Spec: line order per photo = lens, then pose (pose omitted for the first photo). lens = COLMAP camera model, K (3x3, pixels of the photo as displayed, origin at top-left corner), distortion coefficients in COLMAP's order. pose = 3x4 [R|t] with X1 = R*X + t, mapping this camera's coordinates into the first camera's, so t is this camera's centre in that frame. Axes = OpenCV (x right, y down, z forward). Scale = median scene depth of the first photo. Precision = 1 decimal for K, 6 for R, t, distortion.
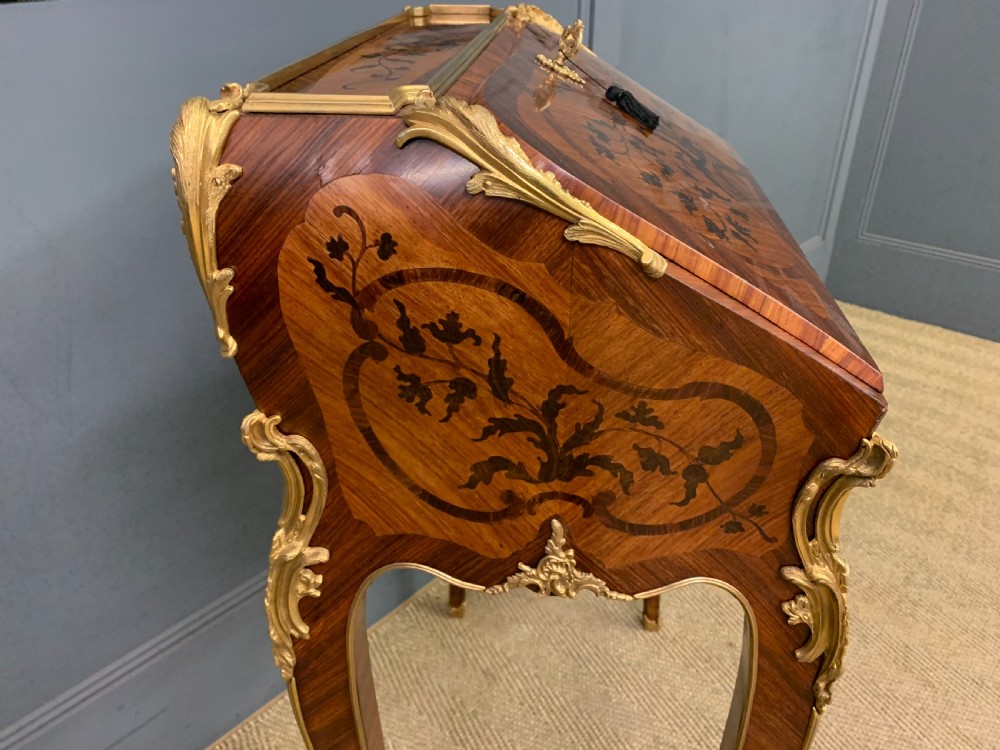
lens RADIAL K [[784.3, 0, 497.6], [0, 784.3, 383.5], [0, 0, 1]] dist [0.015623, -0.009220]
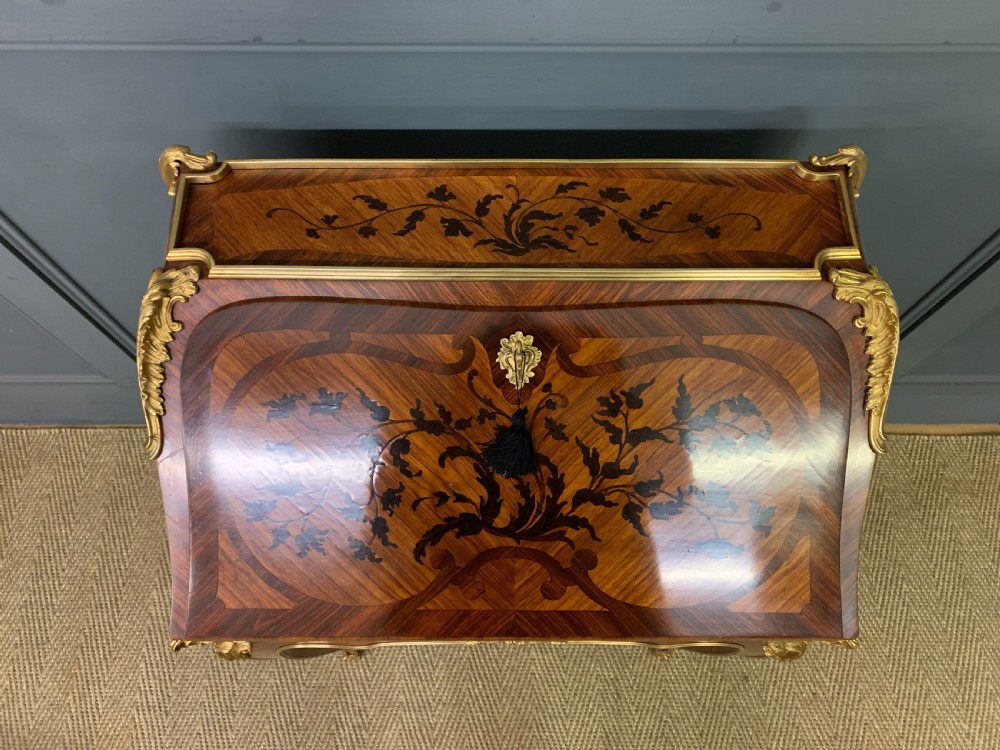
lens RADIAL K [[777.7, 0, 500.2], [0, 777.7, 376.5], [0, 0, 1]] dist [0.036495, -0.035152]
pose [[0.672689, 0.688634, -0.270689, 0.209110], [-0.377606, 0.634106, 0.674777, -1.428686], [0.636319, -0.351701, 0.686589, 0.539866]]
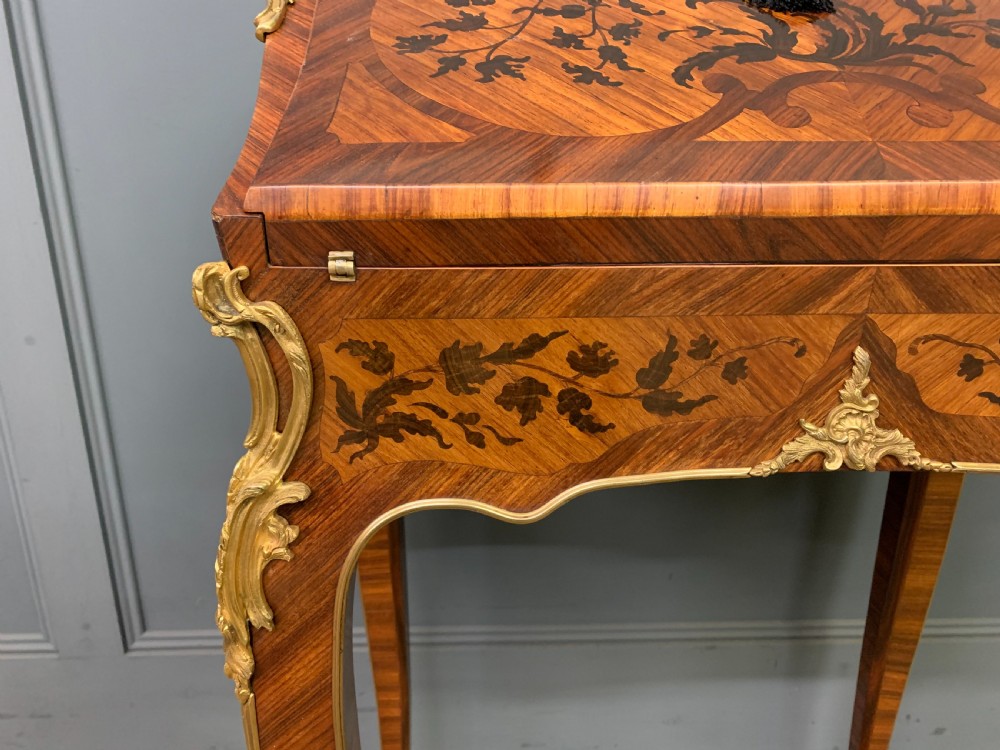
lens RADIAL K [[778.8, 0, 491.1], [0, 778.8, 370.2], [0, 0, 1]] dist [0.037727, -0.031498]
pose [[0.692860, 0.239515, -0.680130, 0.440552], [-0.363951, 0.930420, -0.043106, 0.089260], [0.622482, 0.277401, 0.731823, 0.639198]]
